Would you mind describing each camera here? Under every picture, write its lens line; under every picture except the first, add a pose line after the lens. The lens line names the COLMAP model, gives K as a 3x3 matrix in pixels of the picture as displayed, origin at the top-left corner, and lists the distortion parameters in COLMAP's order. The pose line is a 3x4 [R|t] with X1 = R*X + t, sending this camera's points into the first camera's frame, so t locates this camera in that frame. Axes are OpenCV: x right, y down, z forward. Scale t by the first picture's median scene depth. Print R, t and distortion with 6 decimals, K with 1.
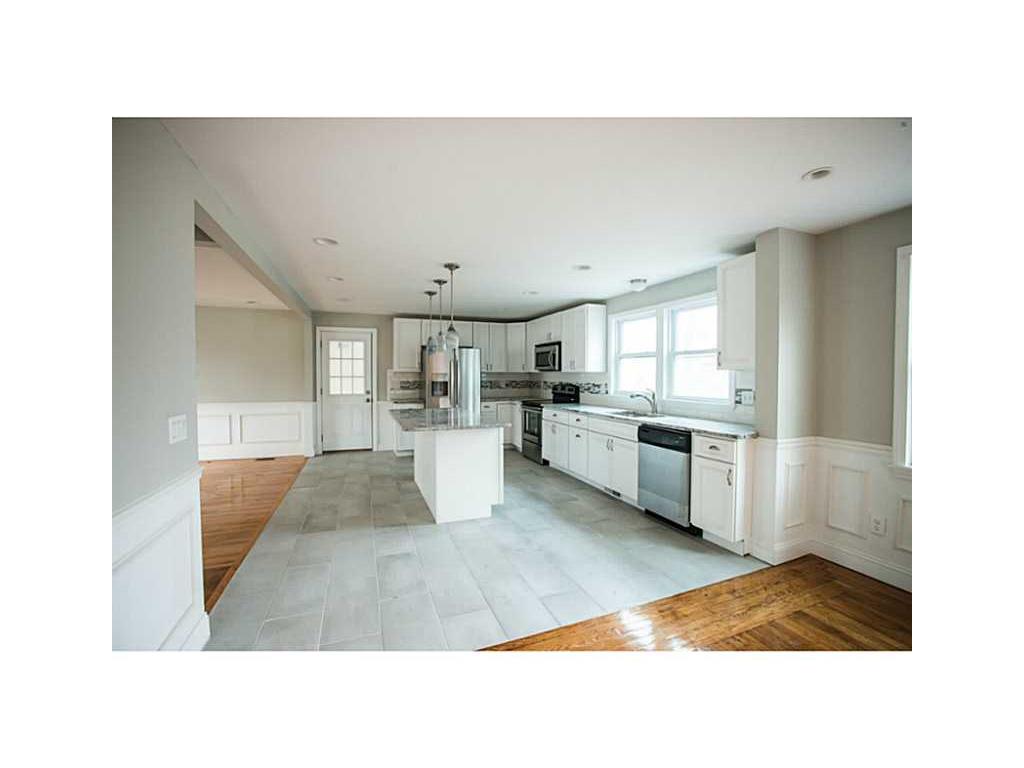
lens RADIAL K [[387.6, 0, 512.9], [0, 387.6, 383.1], [0, 0, 1]] dist [-0.034791, 0.001320]
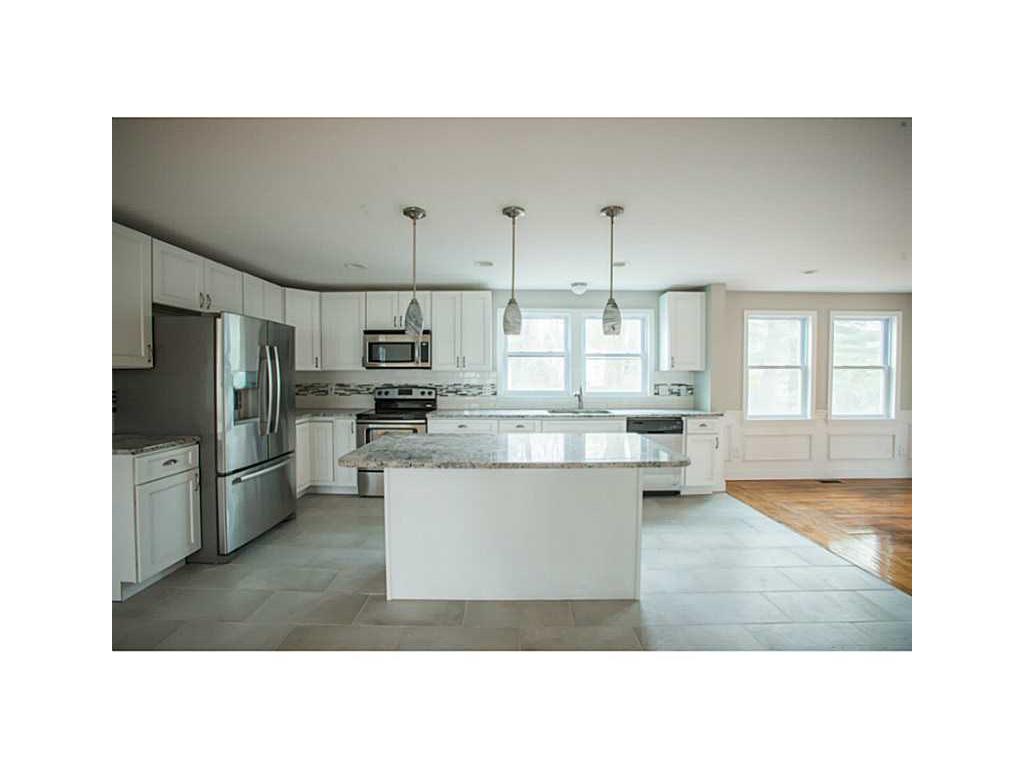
lens RADIAL K [[387.6, 0, 510.8], [0, 387.6, 380.7], [0, 0, 1]] dist [-0.034791, 0.001320]
pose [[0.350989, -0.010847, 0.936317, -0.525193], [0.020232, 0.999787, 0.003998, -0.007850], [-0.936161, 0.017540, 0.351134, 0.581859]]
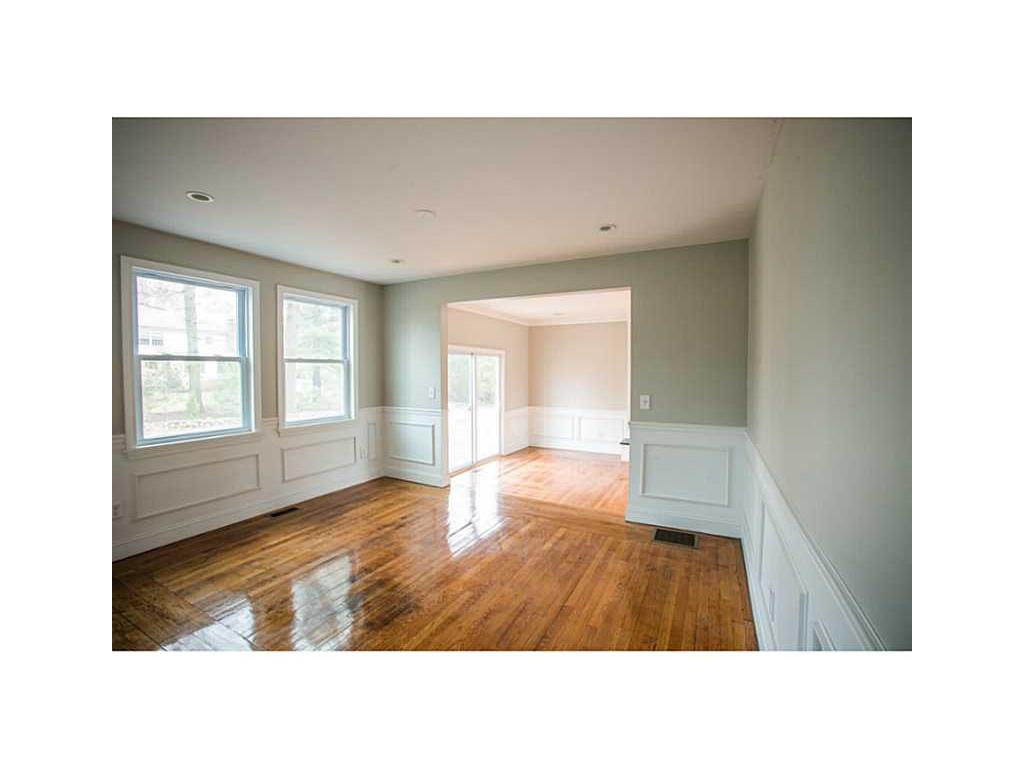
lens RADIAL K [[387.6, 0, 506.3], [0, 387.6, 380.5], [0, 0, 1]] dist [-0.034791, 0.001320]
pose [[-0.663280, -0.010174, 0.748303, -0.228467], [0.025624, 0.999013, 0.036295, 0.000158], [-0.747933, 0.043248, -0.662364, 0.361745]]
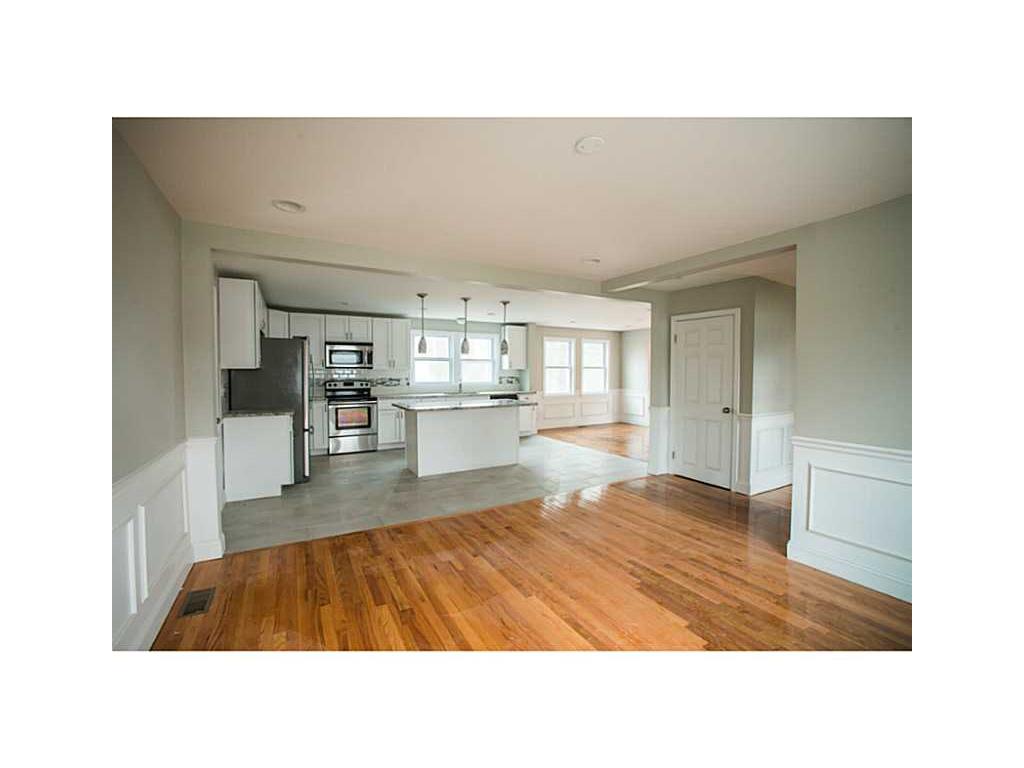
lens RADIAL K [[387.6, 0, 510.2], [0, 387.6, 381.0], [0, 0, 1]] dist [-0.034791, 0.001320]
pose [[-0.149825, -0.023665, 0.988429, -1.064952], [0.023429, 0.999348, 0.027478, -0.015015], [-0.988435, 0.027275, -0.149173, 0.757137]]
